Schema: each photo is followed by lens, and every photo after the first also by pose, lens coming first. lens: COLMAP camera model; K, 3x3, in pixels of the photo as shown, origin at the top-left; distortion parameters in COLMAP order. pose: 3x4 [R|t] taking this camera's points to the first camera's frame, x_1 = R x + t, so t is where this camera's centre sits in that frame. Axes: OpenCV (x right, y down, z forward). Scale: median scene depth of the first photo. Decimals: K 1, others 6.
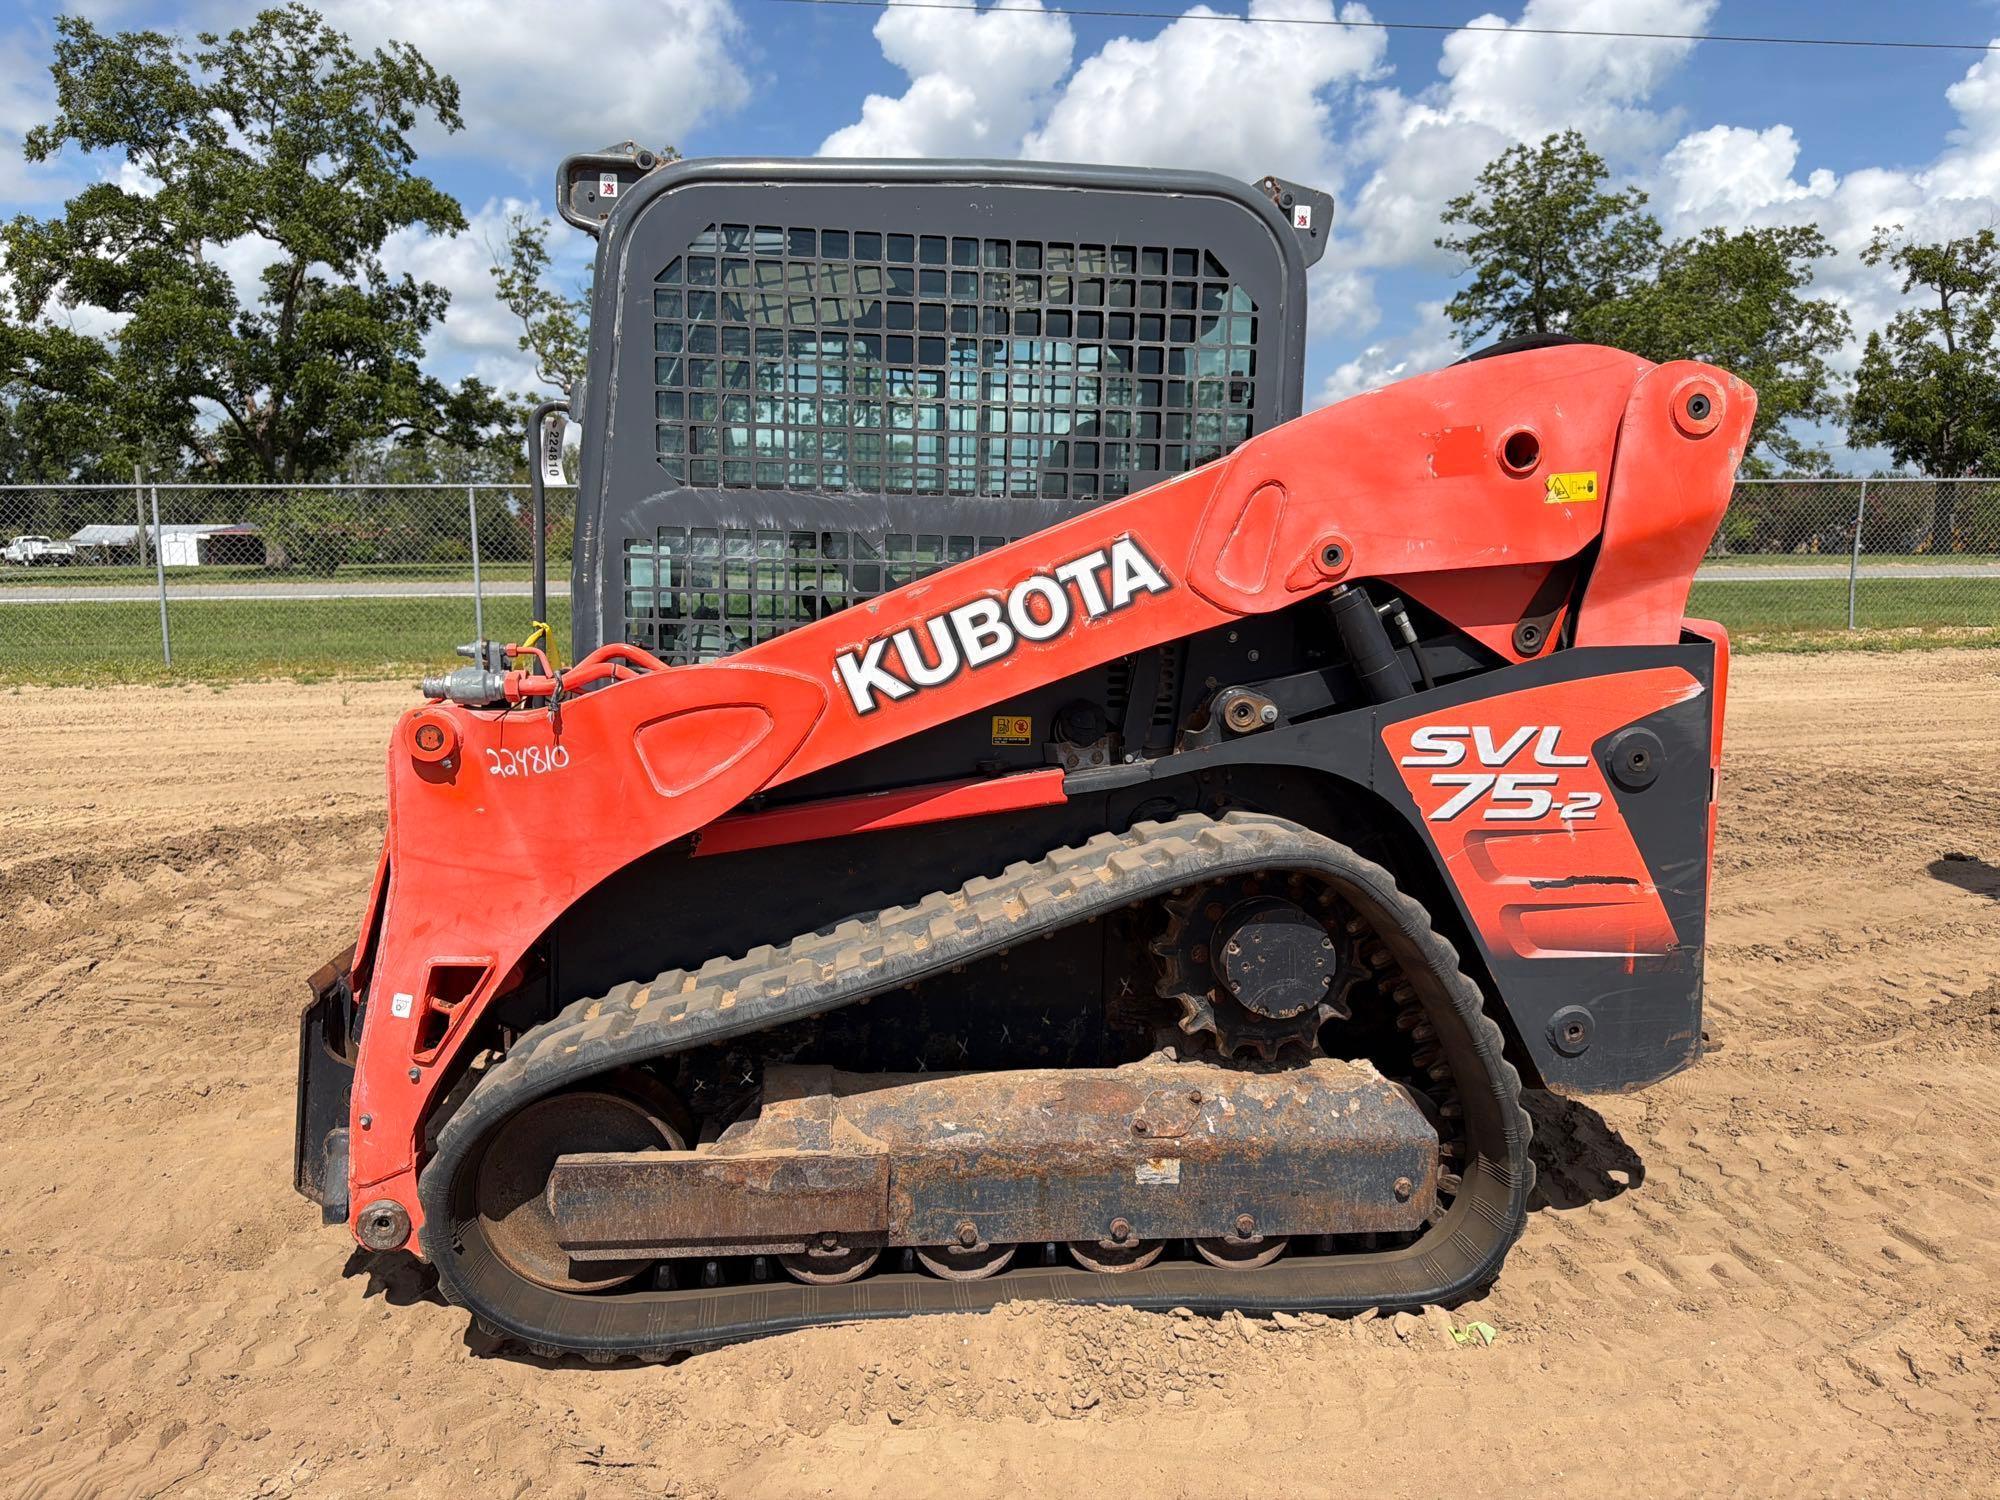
lens RADIAL K [[1439.7, 0, 948.7], [0, 1439.7, 740.5], [0, 0, 1]] dist [0.034565, -0.025380]
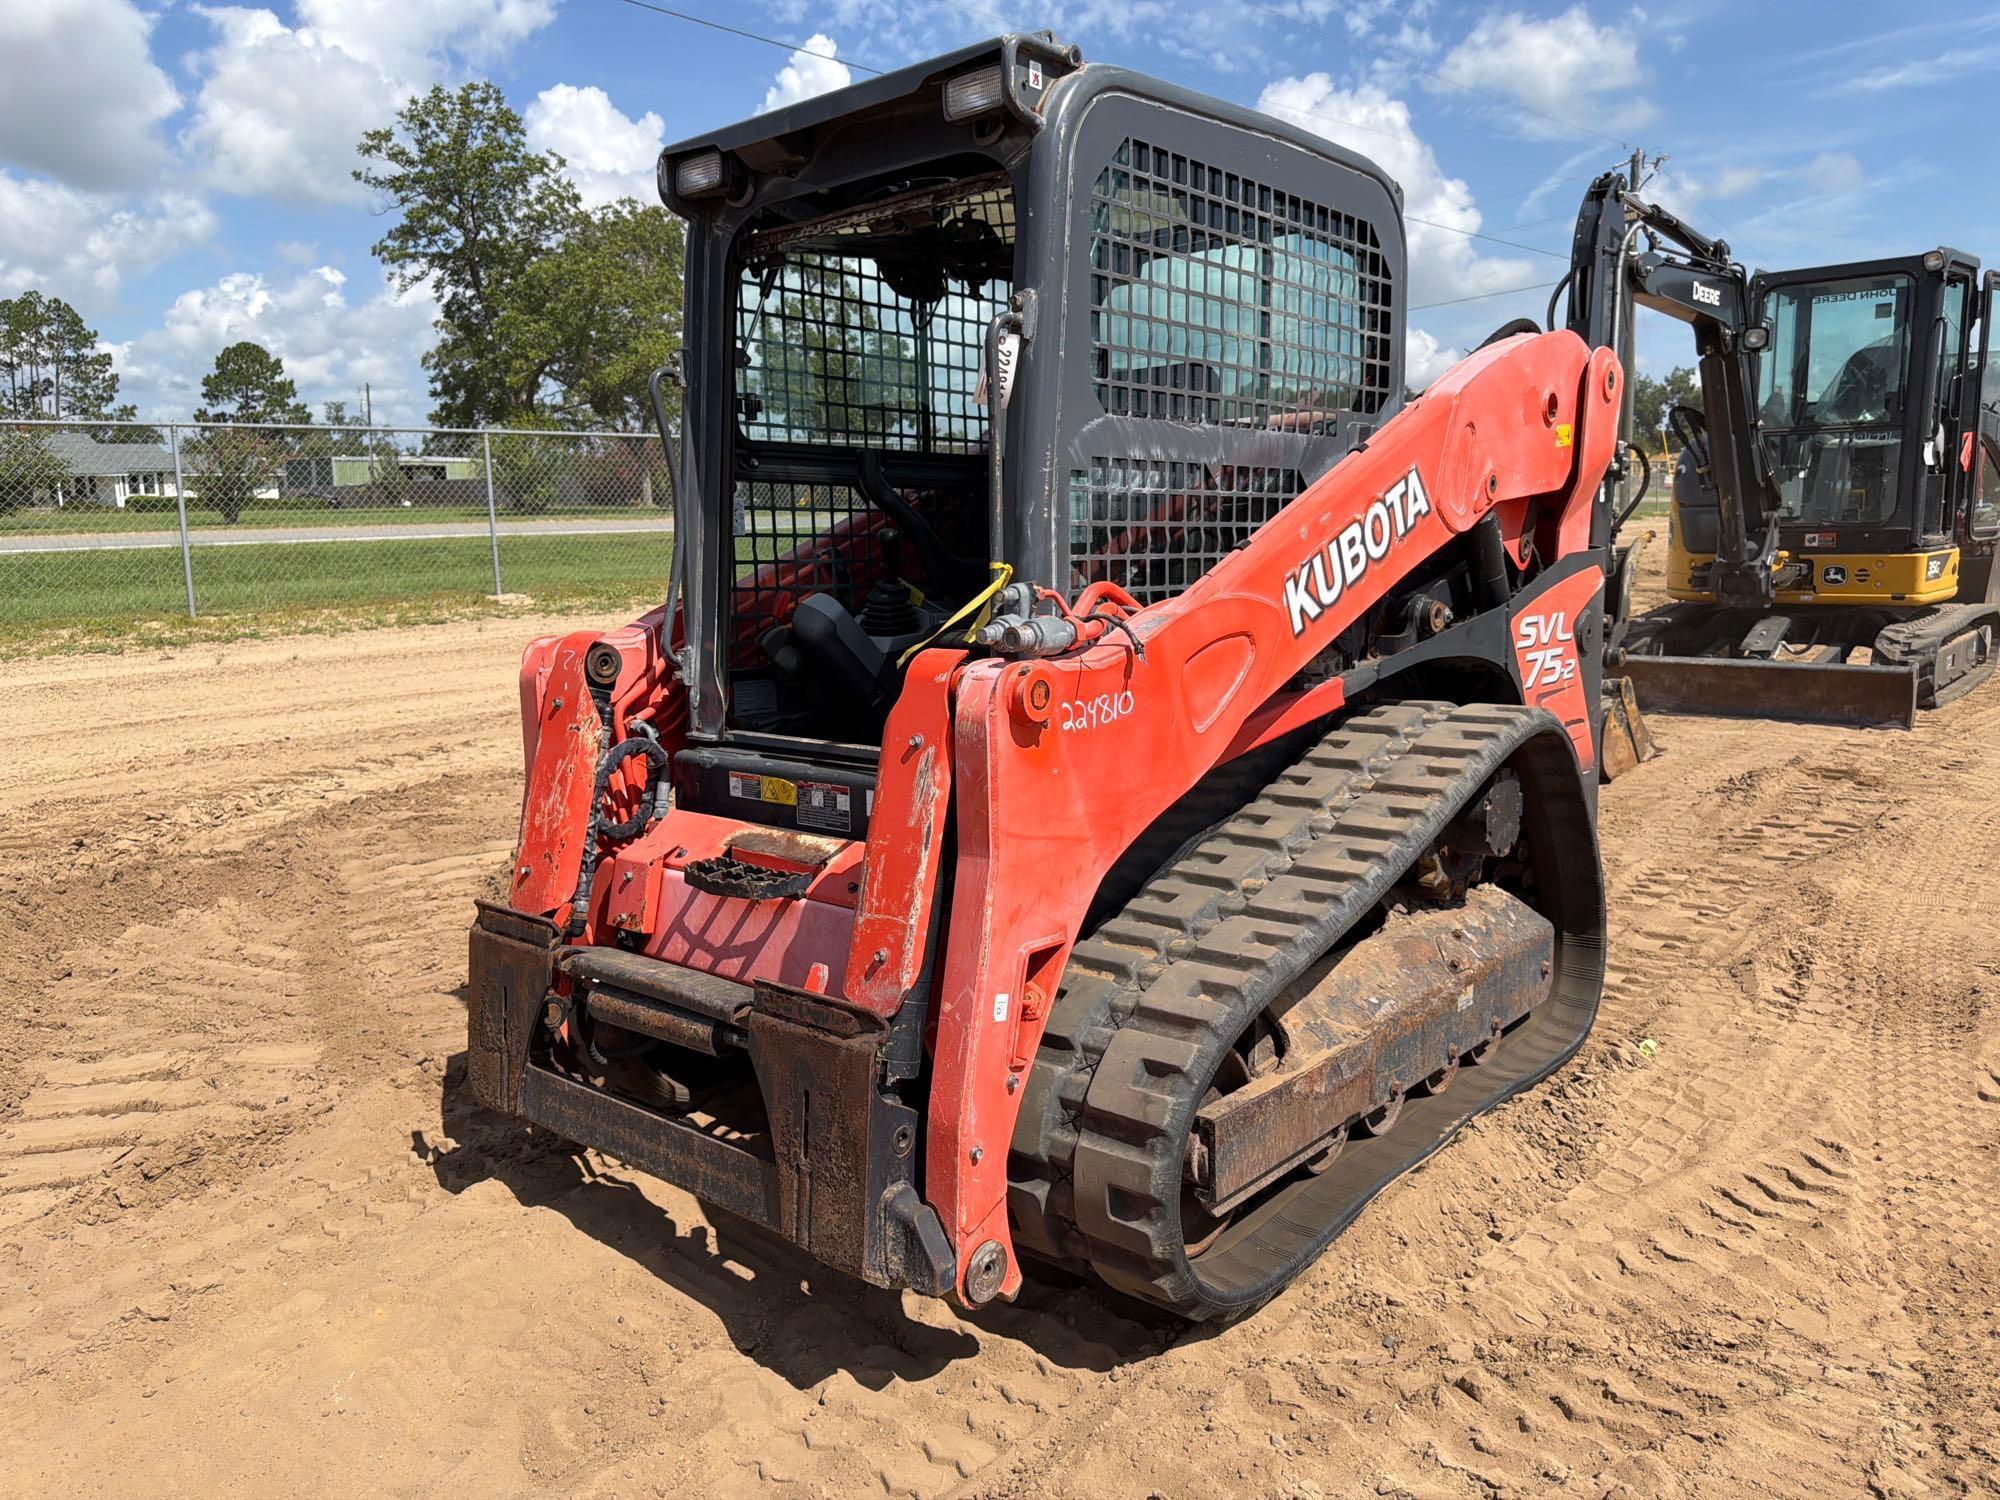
lens RADIAL K [[1463.2, 0, 999.4], [0, 1463.2, 736.8], [0, 0, 1]] dist [0.038113, -0.057397]
pose [[0.737411, -0.115988, 0.665411, -0.897660], [0.098409, 0.993083, 0.064048, -0.033072], [-0.668237, 0.018253, 0.743724, 0.333422]]
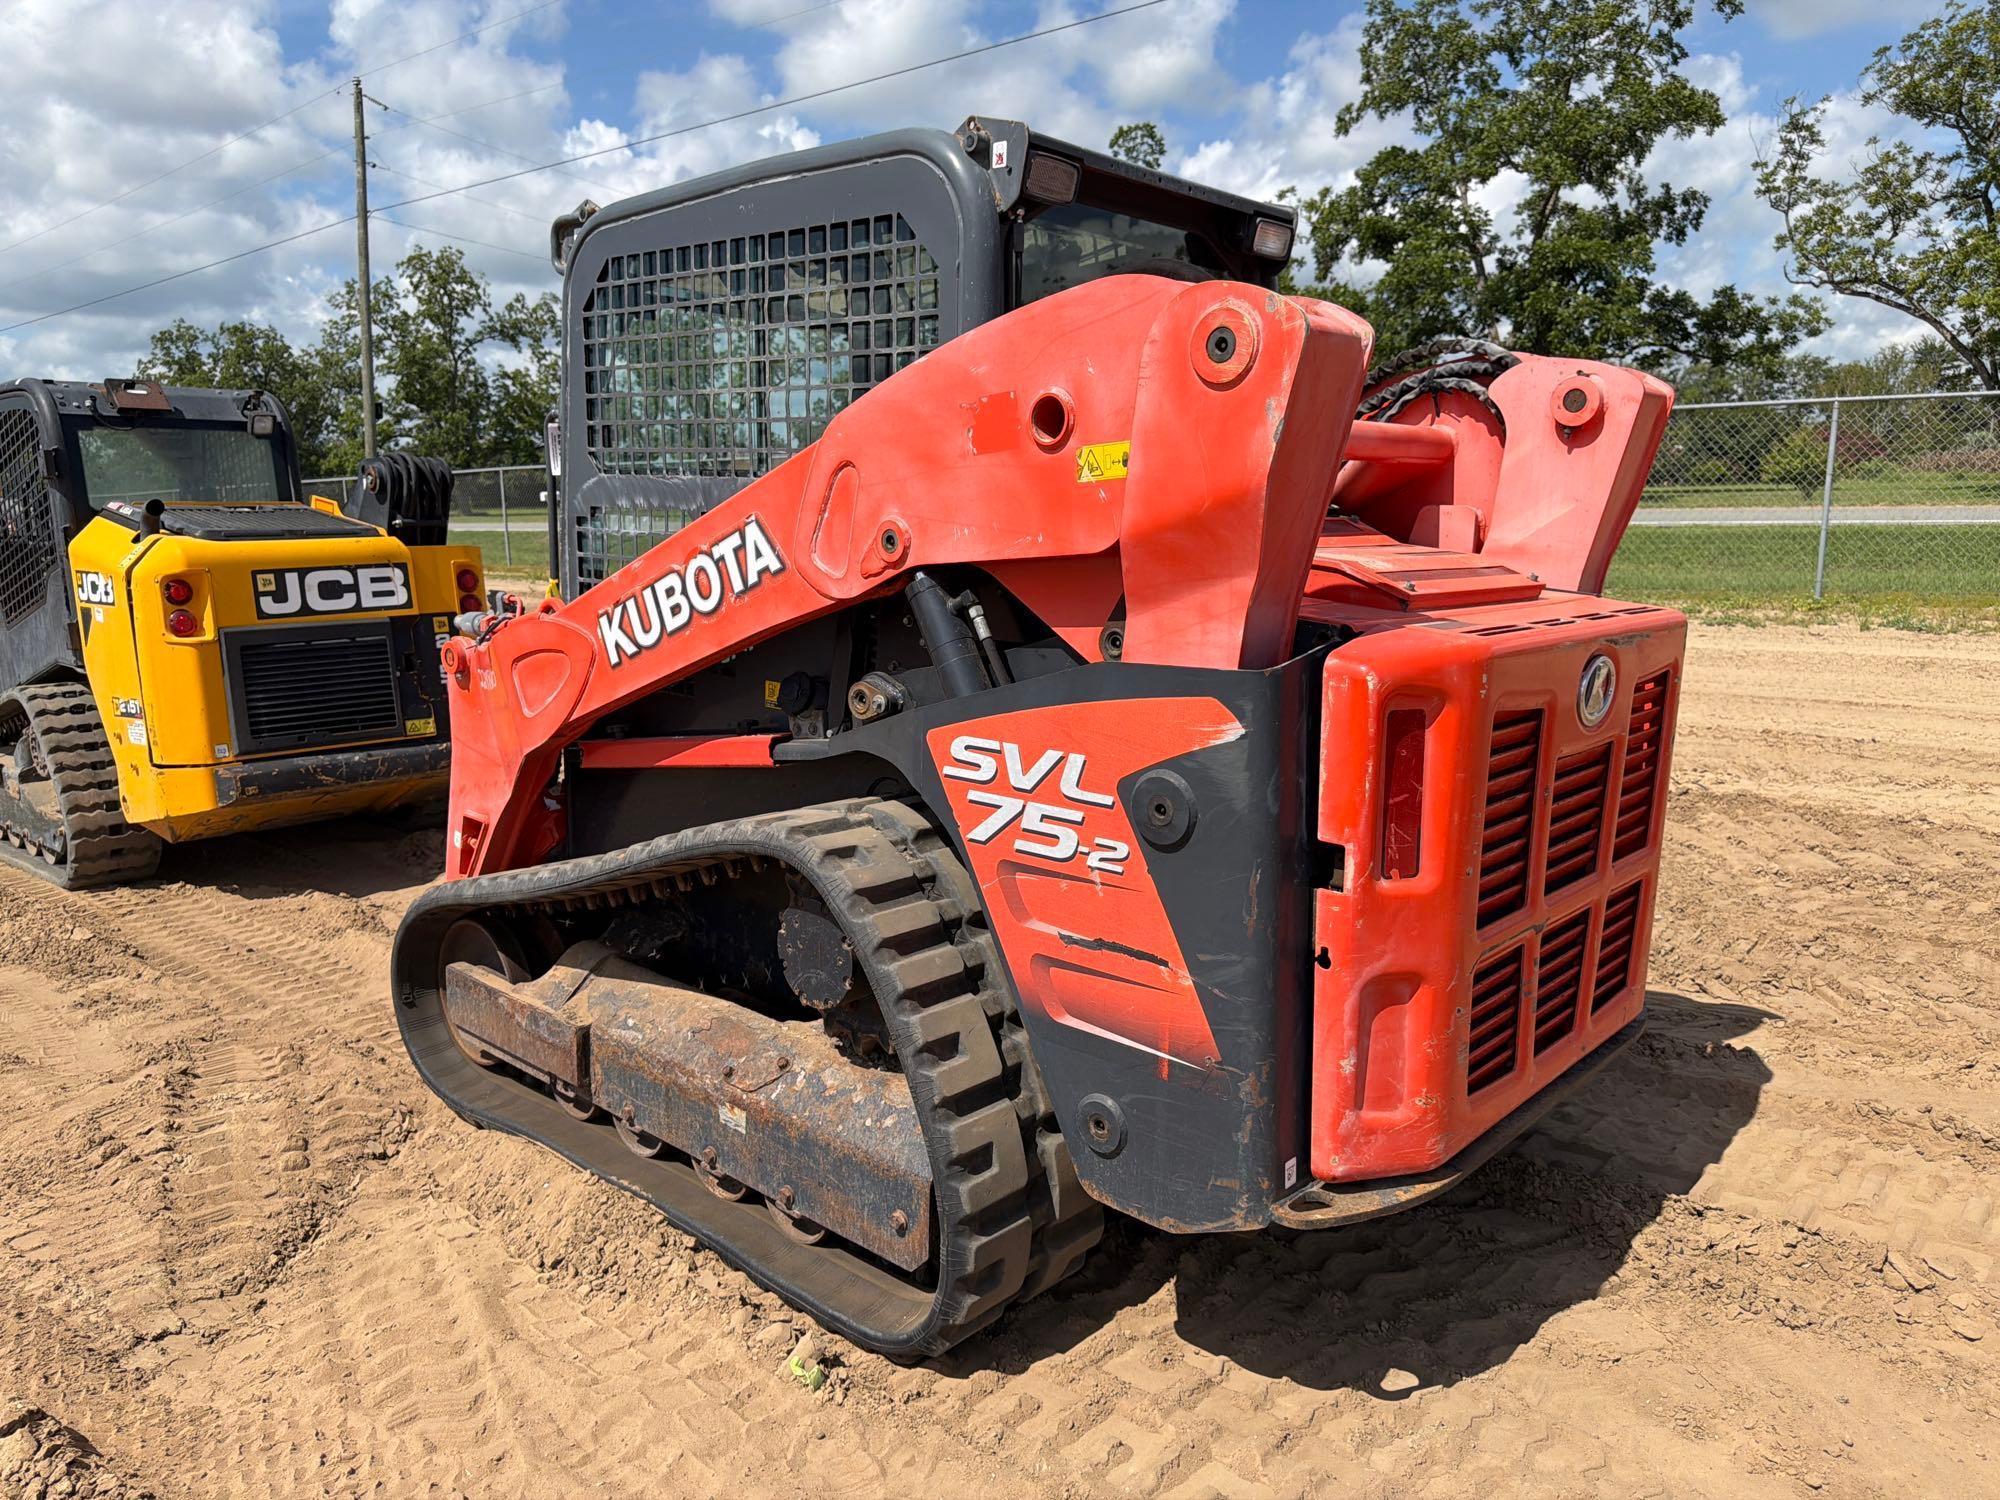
lens RADIAL K [[1424.5, 0, 1004.2], [0, 1424.5, 752.7], [0, 0, 1]] dist [0.036457, -0.042028]
pose [[0.675059, 0.129450, -0.726318, 0.975740], [-0.082946, 0.991561, 0.099632, -0.087705], [0.733086, -0.007012, 0.680100, 0.413138]]
